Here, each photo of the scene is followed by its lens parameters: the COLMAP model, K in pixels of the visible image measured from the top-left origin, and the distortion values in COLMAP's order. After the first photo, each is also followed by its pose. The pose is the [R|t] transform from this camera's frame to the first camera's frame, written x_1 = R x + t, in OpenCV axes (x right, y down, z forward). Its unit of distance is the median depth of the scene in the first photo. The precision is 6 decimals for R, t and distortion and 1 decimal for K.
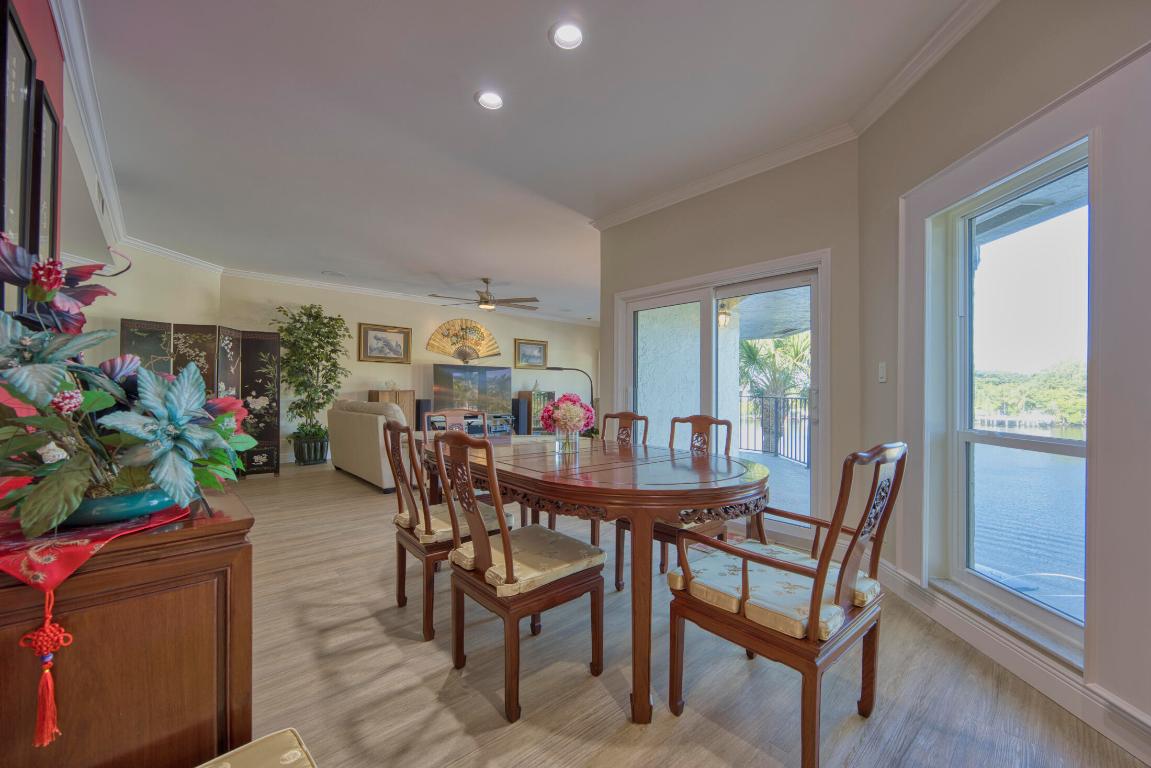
lens RADIAL K [[459.8, 0, 575.0], [0, 459.8, 384.7], [0, 0, 1]] dist [-0.007259, 0.001065]
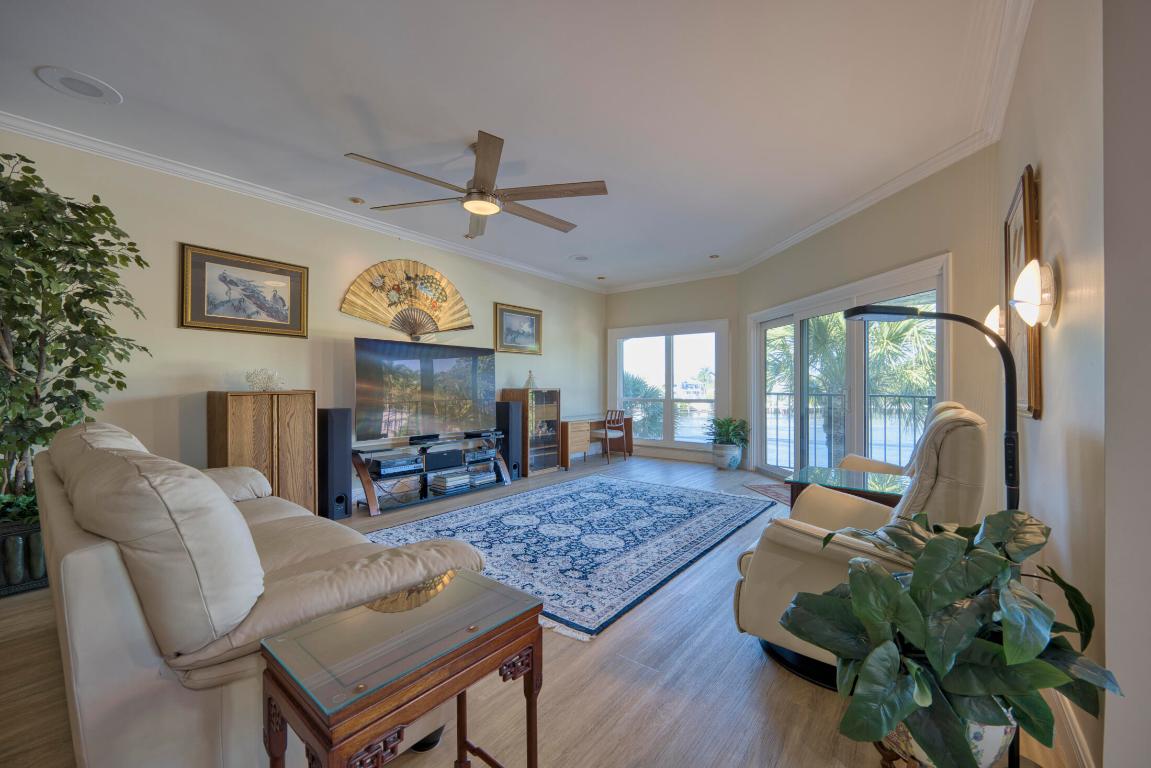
lens RADIAL K [[459.8, 0, 574.7], [0, 459.8, 384.8], [0, 0, 1]] dist [-0.007259, 0.001065]
pose [[0.986828, -0.007252, 0.161609, -0.153386], [0.005120, 0.999894, 0.013608, 0.000889], [-0.161690, -0.012601, 0.986761, 0.467143]]
